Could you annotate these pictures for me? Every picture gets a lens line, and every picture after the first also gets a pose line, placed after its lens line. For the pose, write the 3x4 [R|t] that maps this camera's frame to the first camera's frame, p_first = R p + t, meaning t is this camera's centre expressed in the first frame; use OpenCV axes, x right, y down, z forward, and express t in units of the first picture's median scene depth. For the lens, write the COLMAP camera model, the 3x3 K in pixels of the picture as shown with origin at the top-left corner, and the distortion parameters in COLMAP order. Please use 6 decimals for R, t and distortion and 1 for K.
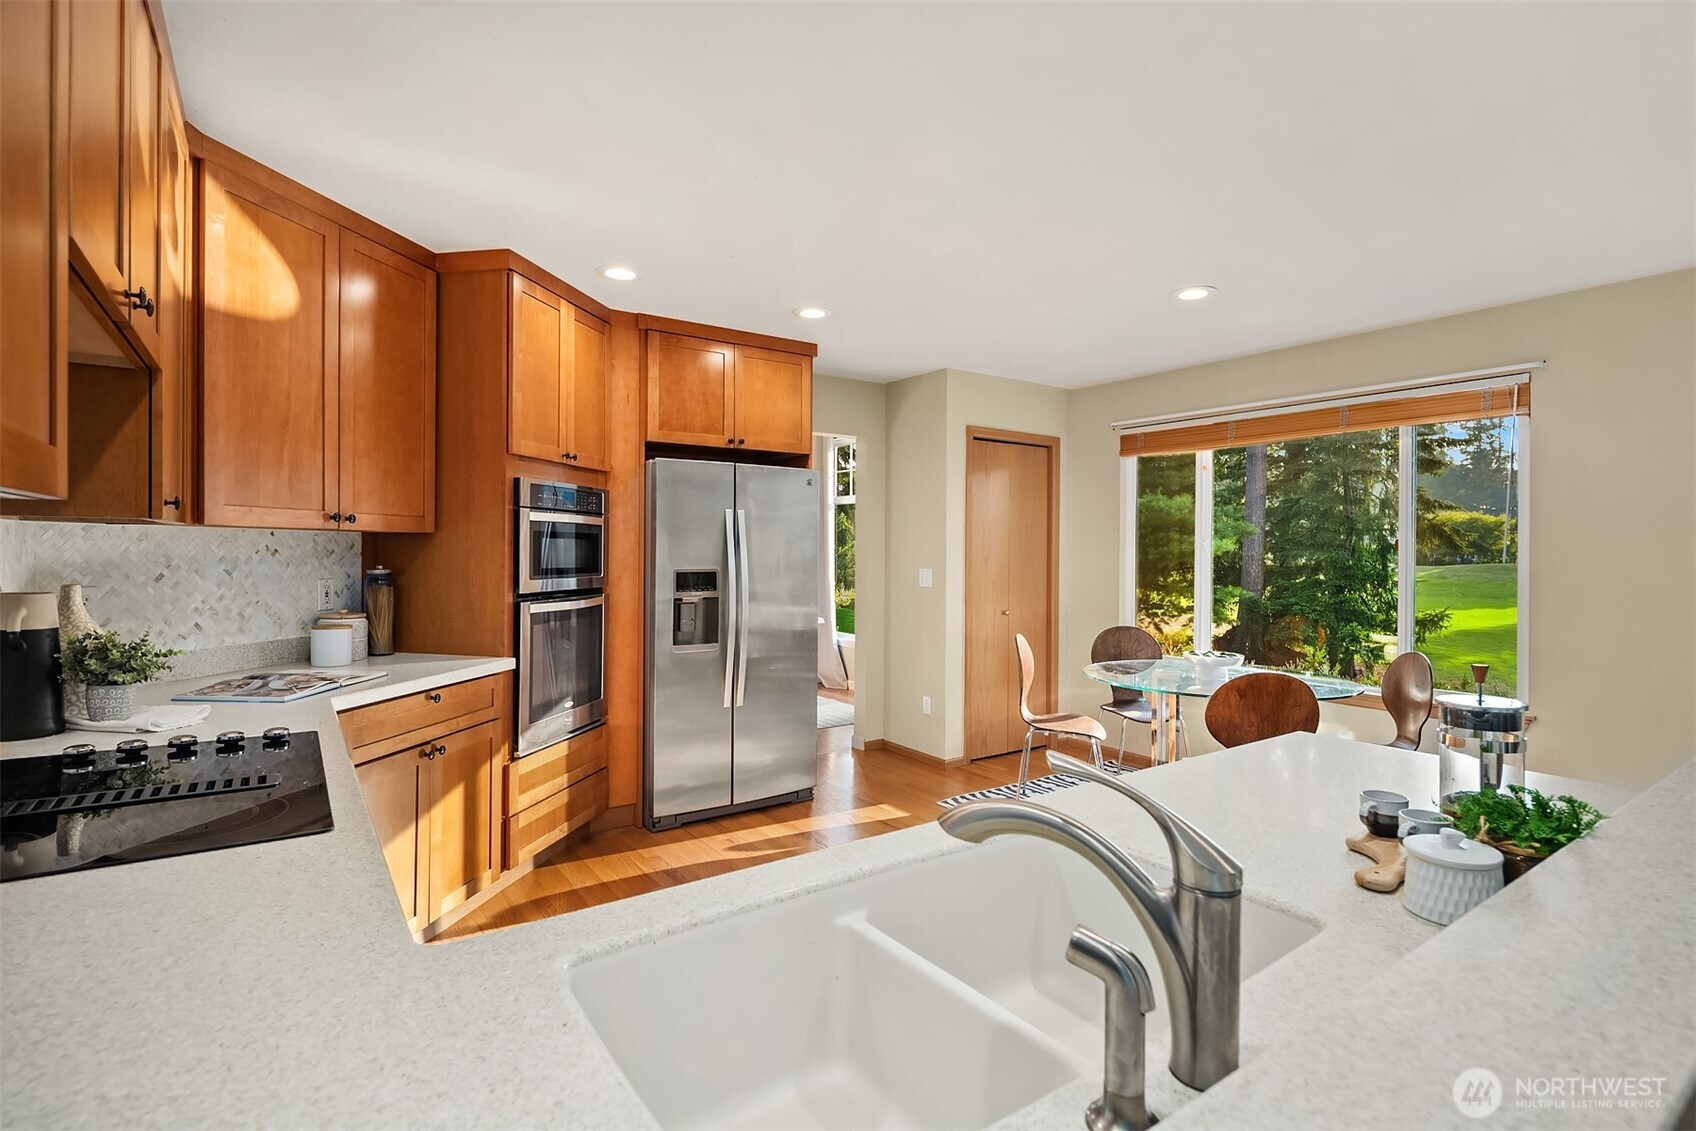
lens RADIAL K [[817.9, 0, 851.9], [0, 817.9, 553.3], [0, 0, 1]] dist [0.006833, -0.004549]
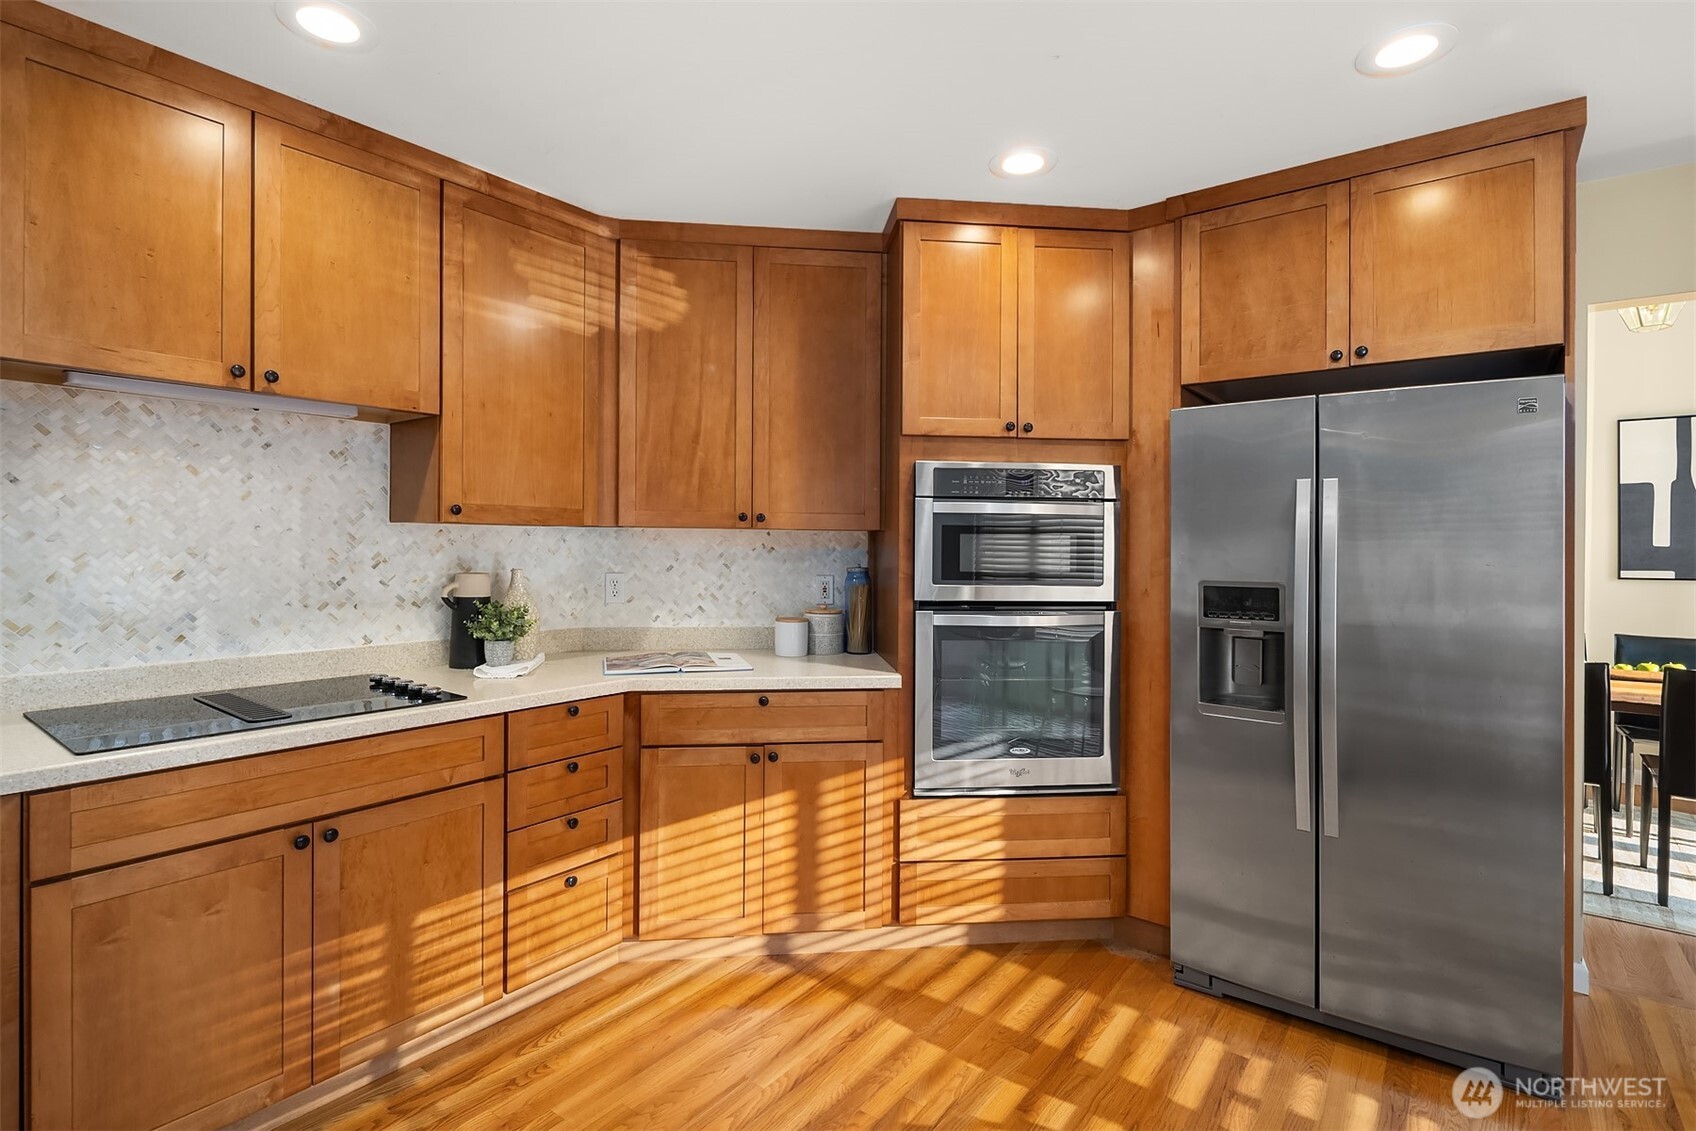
lens RADIAL K [[817.9, 0, 856.2], [0, 817.9, 544.8], [0, 0, 1]] dist [0.006833, -0.004549]
pose [[0.302191, -0.004225, -0.953238, 0.334087], [-0.010337, 0.999917, -0.007708, -0.000431], [0.953191, 0.012183, 0.302122, 0.612109]]
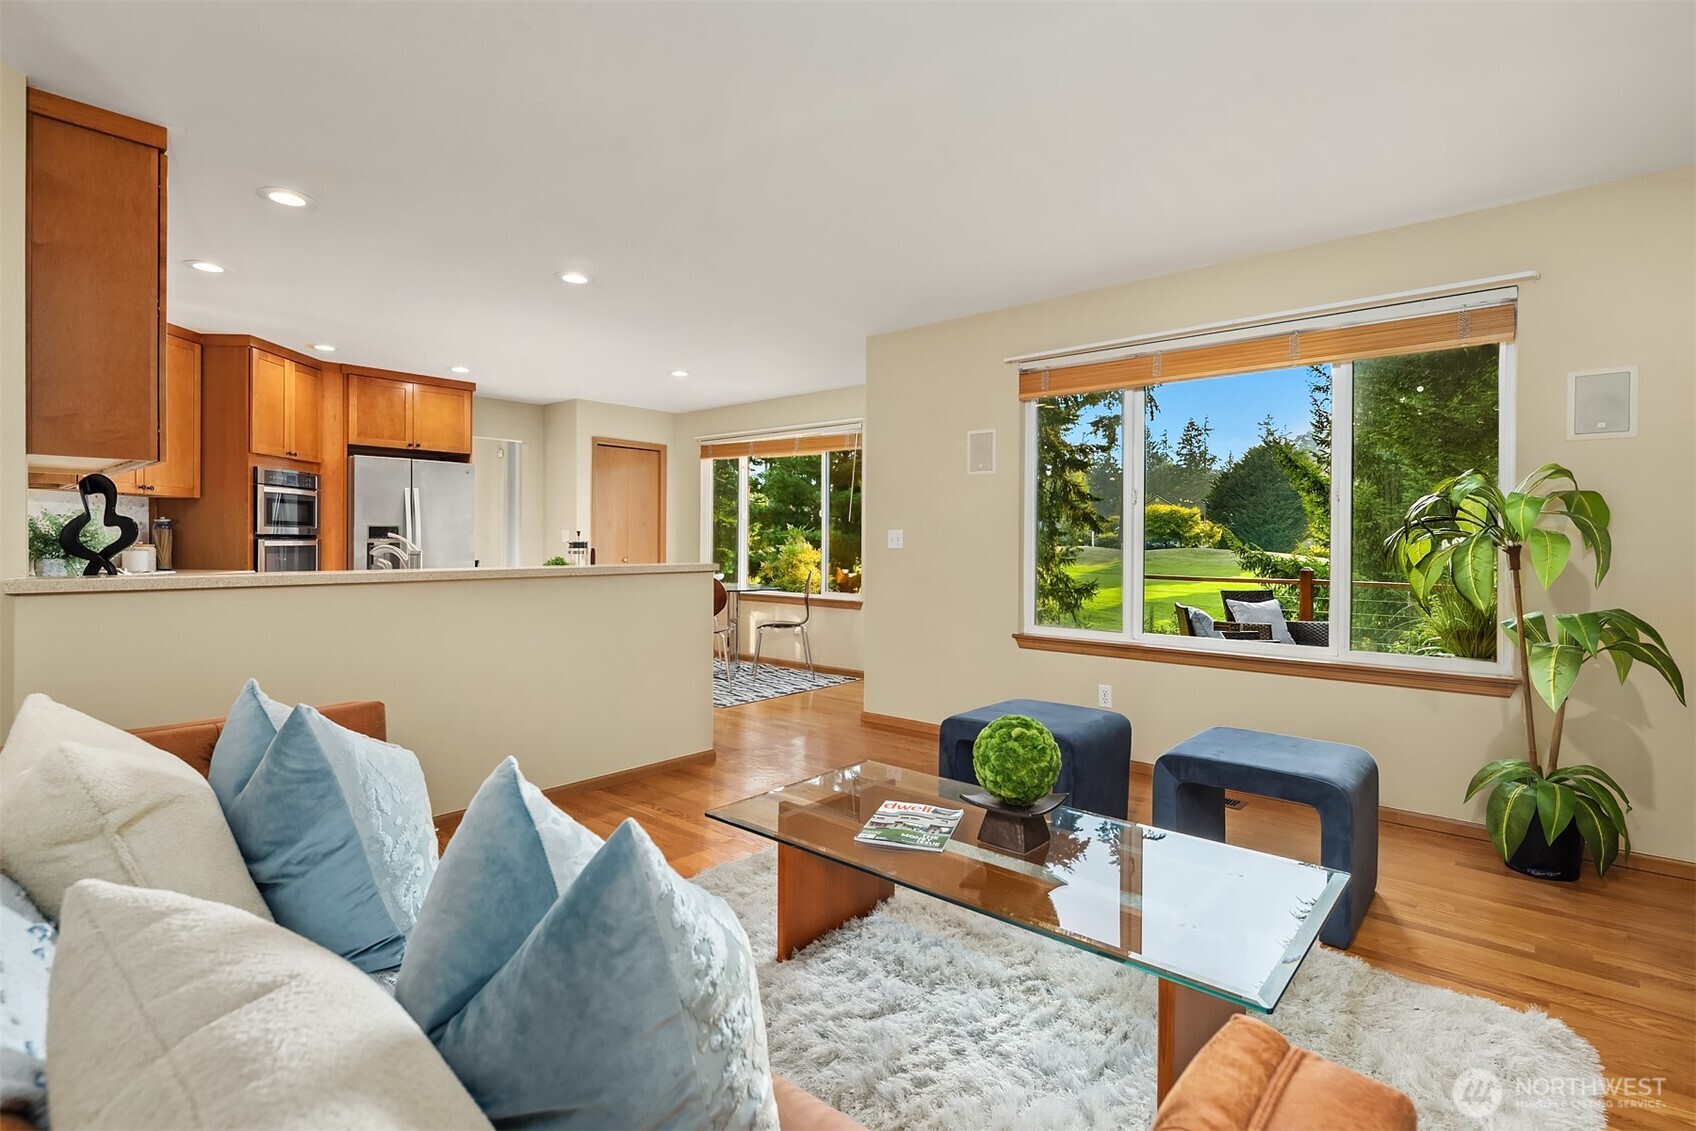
lens RADIAL K [[817.9, 0, 845.5], [0, 817.9, 548.9], [0, 0, 1]] dist [0.006833, -0.004549]
pose [[0.972578, -0.000724, 0.232574, 0.355750], [-0.001513, 0.999954, 0.009440, 0.056192], [-0.232570, -0.009533, 0.972533, -0.867545]]
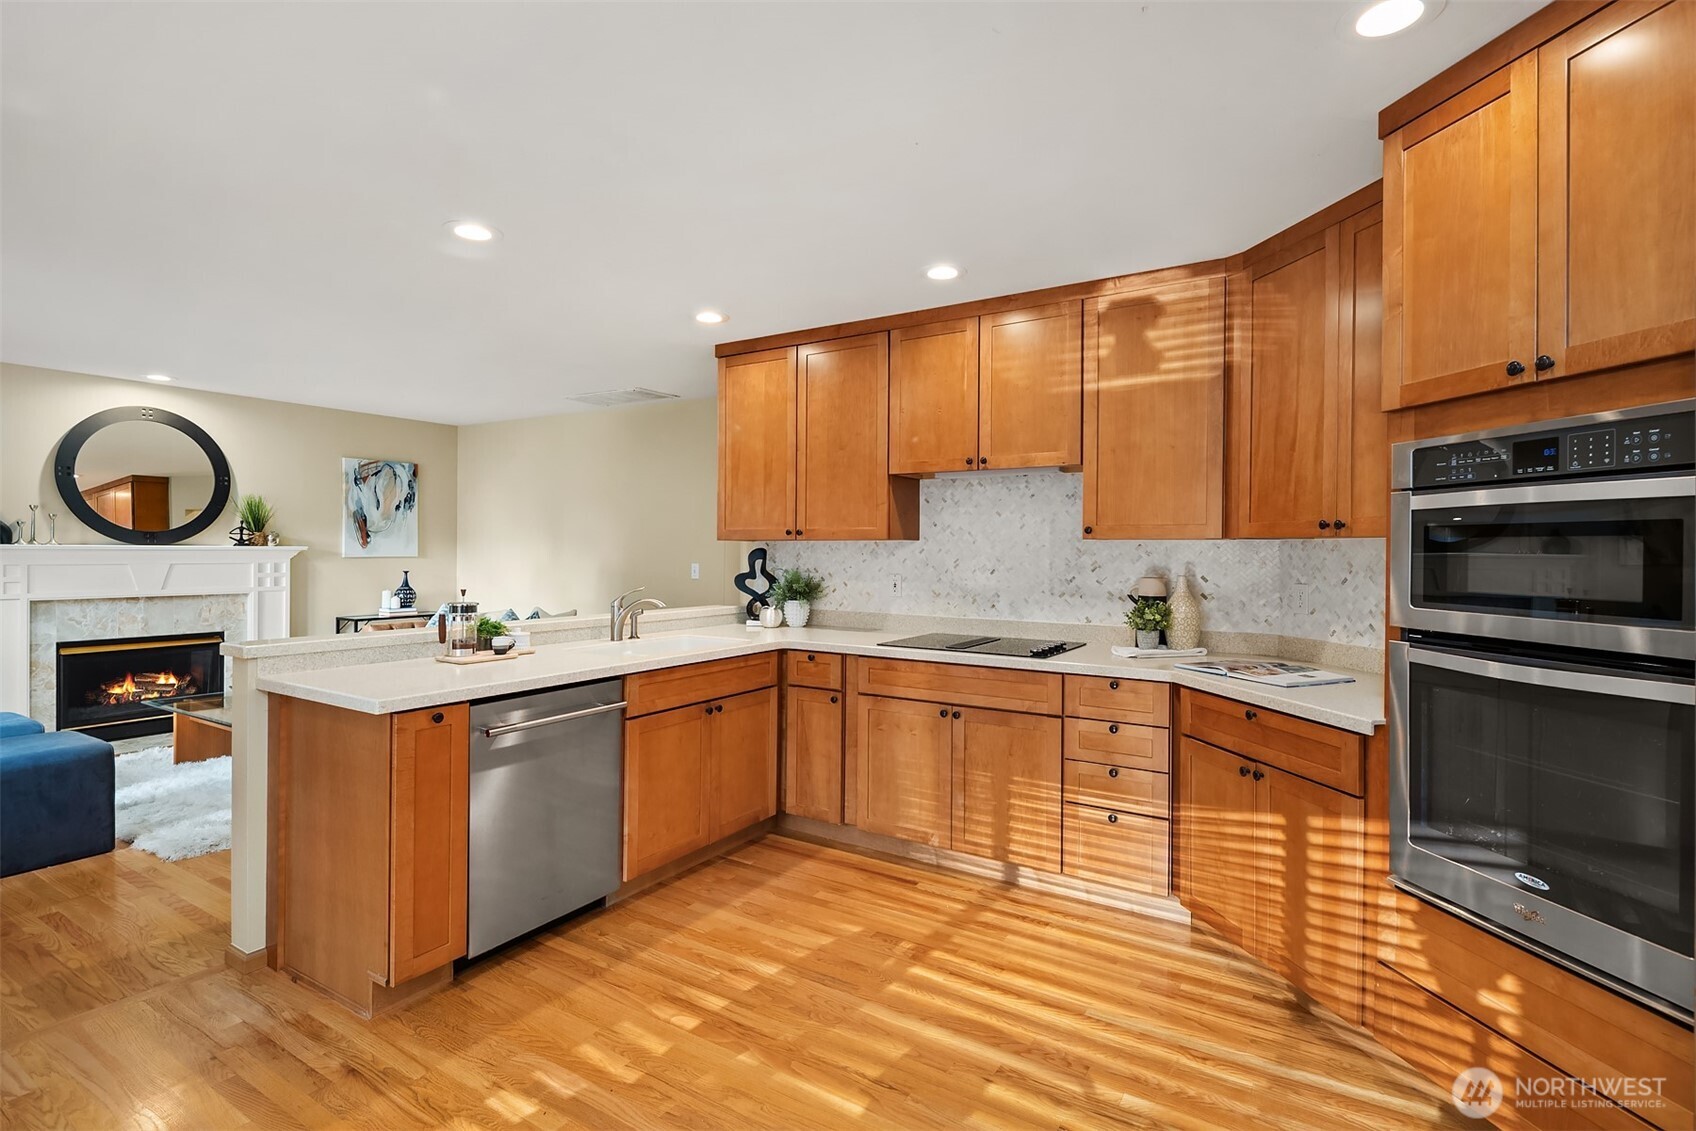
lens RADIAL K [[817.9, 0, 844.5], [0, 817.9, 551.1], [0, 0, 1]] dist [0.006833, -0.004549]
pose [[-0.927630, -0.012523, -0.373290, 0.207278], [-0.013966, 0.999902, 0.001161, -0.003895], [0.373239, 0.006290, -0.927714, 1.275746]]
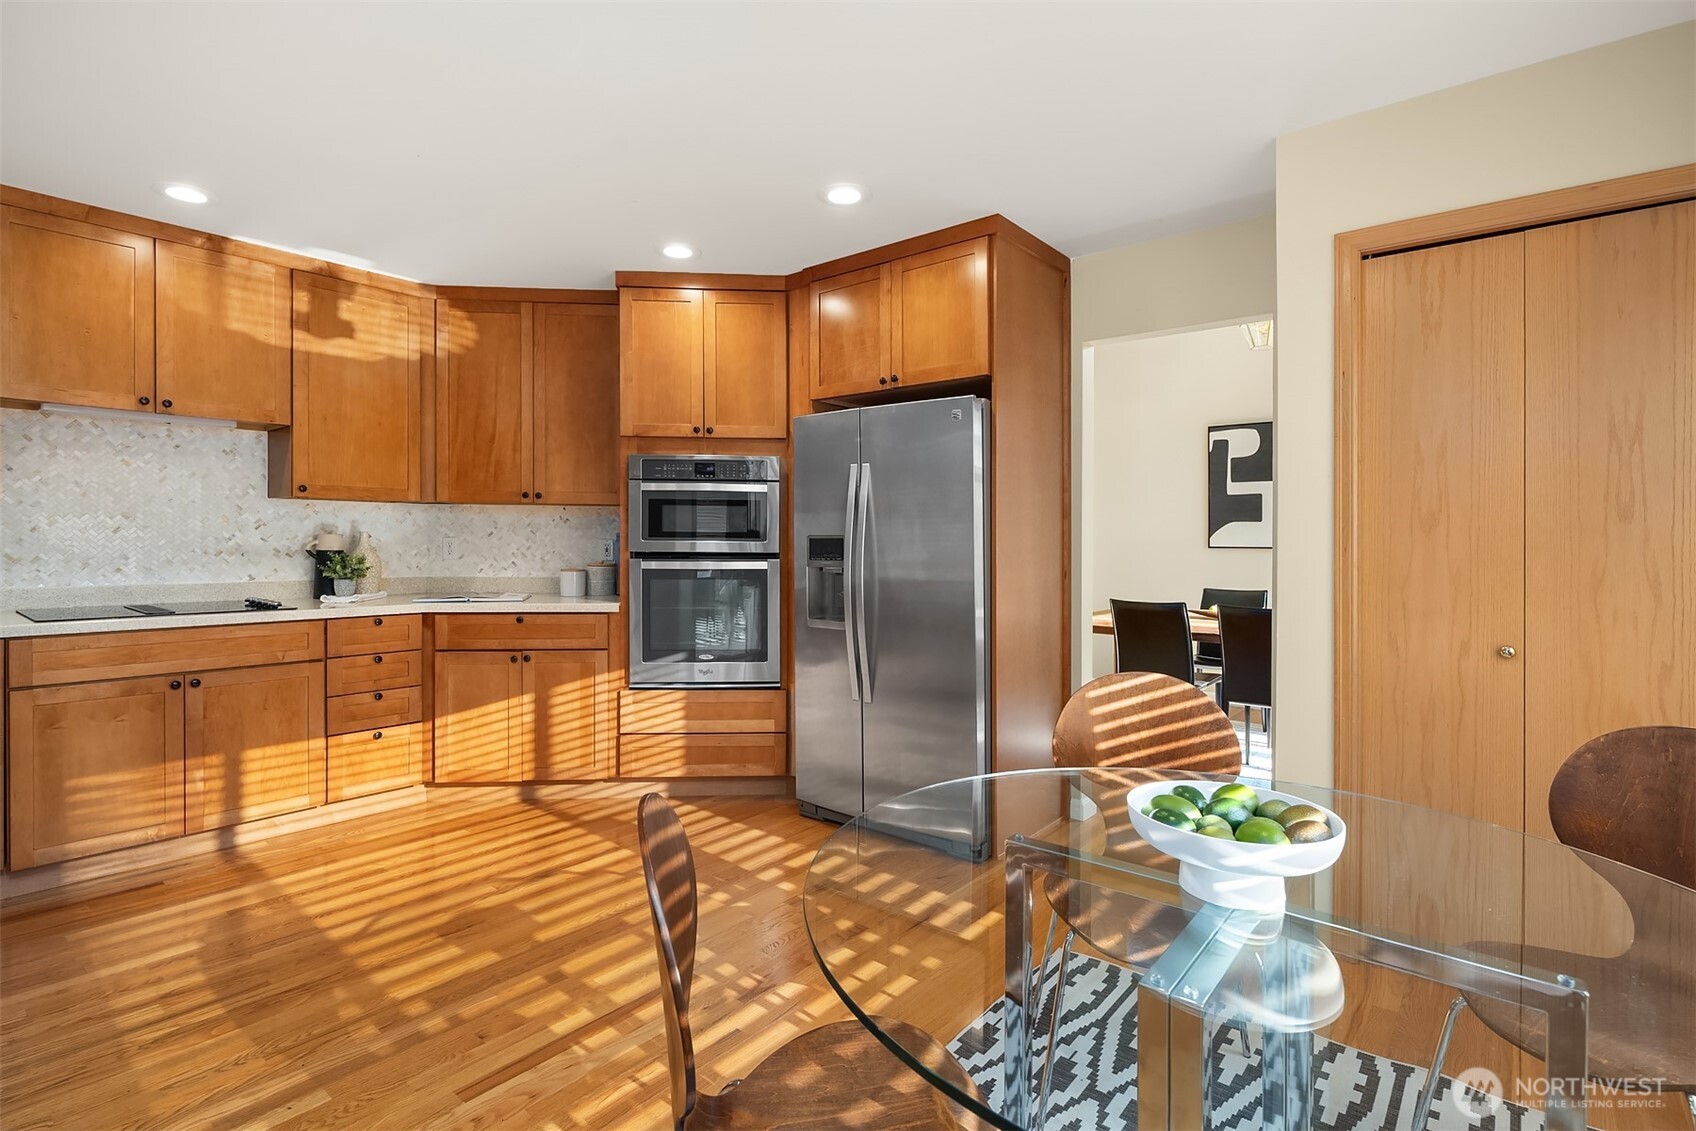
lens RADIAL K [[817.9, 0, 865.3], [0, 817.9, 544.6], [0, 0, 1]] dist [0.006833, -0.004549]
pose [[0.271463, -0.001319, -0.962448, 0.756145], [-0.007406, 0.999967, -0.003460, 0.036610], [0.962420, 0.008067, 0.271444, 0.896381]]
